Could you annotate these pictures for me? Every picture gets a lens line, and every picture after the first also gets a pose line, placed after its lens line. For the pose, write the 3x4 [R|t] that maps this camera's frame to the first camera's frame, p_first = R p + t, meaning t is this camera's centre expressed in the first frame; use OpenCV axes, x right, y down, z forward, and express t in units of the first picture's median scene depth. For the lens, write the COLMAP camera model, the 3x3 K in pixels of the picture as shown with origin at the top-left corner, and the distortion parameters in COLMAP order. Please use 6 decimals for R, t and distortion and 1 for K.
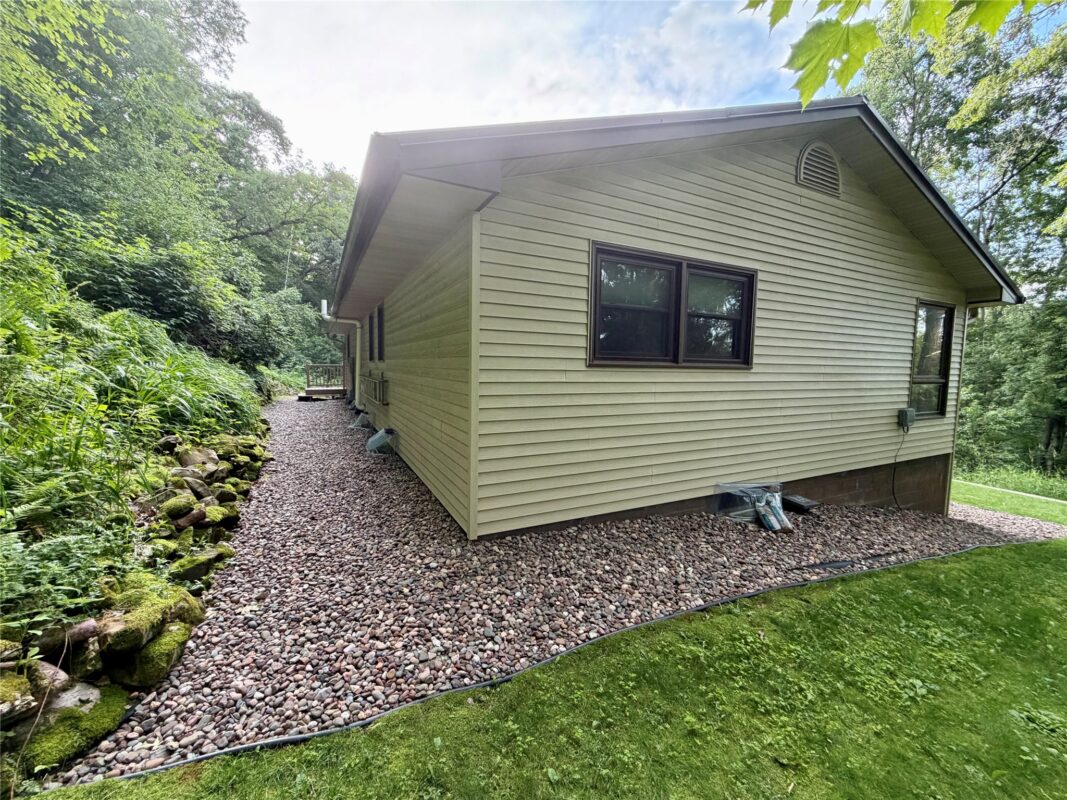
lens RADIAL K [[423.5, 0, 533.4], [0, 423.5, 399.1], [0, 0, 1]] dist [-0.000037, -0.000110]
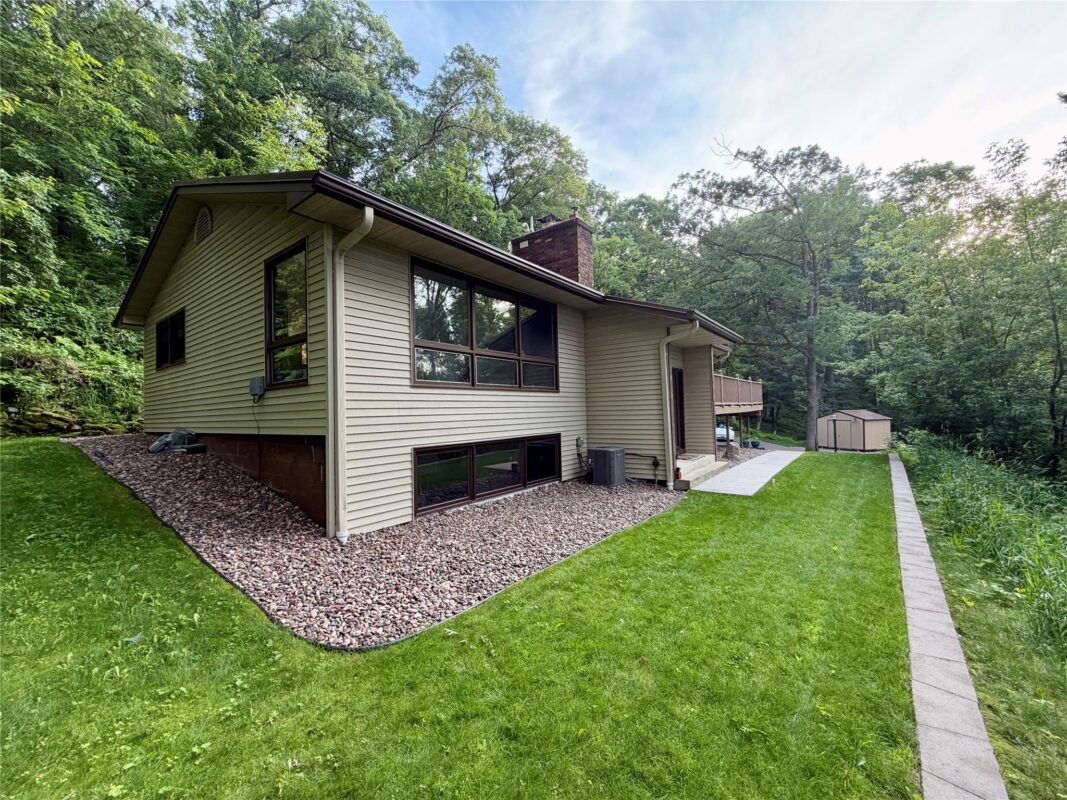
lens RADIAL K [[423.5, 0, 533.4], [0, 423.5, 399.1], [0, 0, 1]] dist [-0.000037, -0.000110]
pose [[0.437708, -0.057498, -0.897277, 2.948526], [-0.036638, 0.995984, -0.081697, 0.187528], [0.898370, 0.068634, 0.433843, 1.688185]]
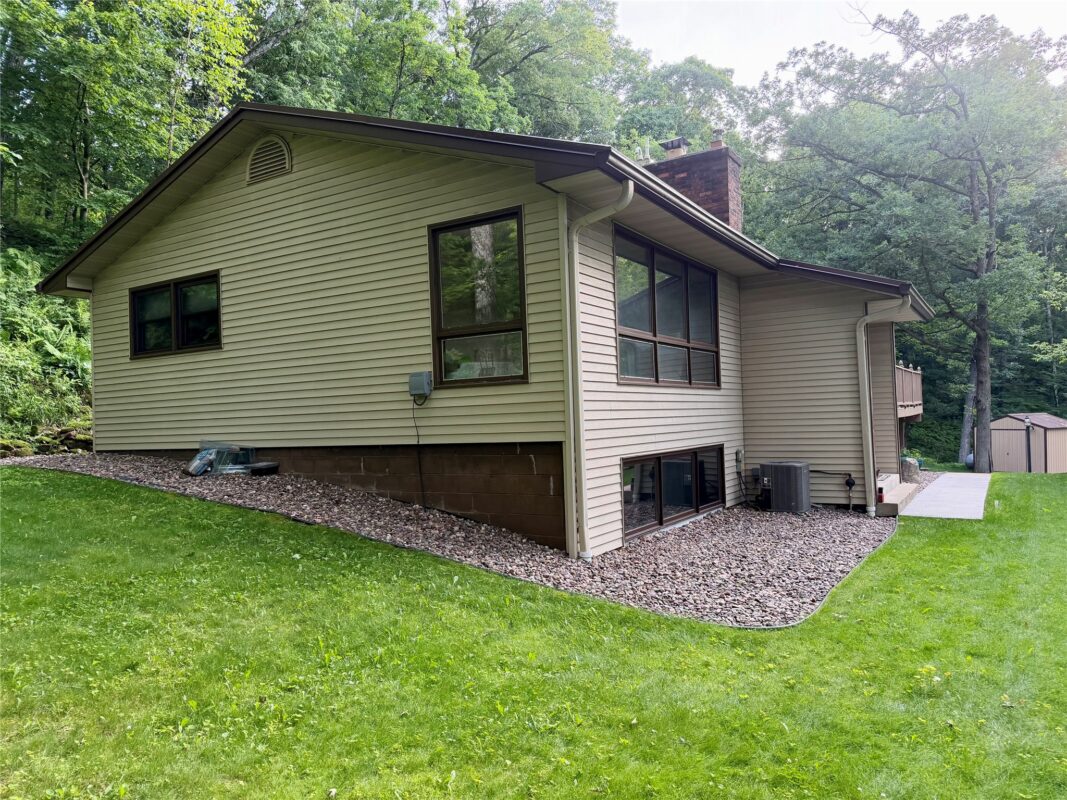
lens RADIAL K [[749.5, 0, 534.0], [0, 749.5, 400.6], [0, 0, 1]] dist [0.048461, -0.054538]
pose [[0.517212, -0.057623, -0.853915, 3.134077], [-0.024470, 0.996327, -0.082054, 0.262940], [0.855507, 0.063335, 0.513903, 0.722575]]
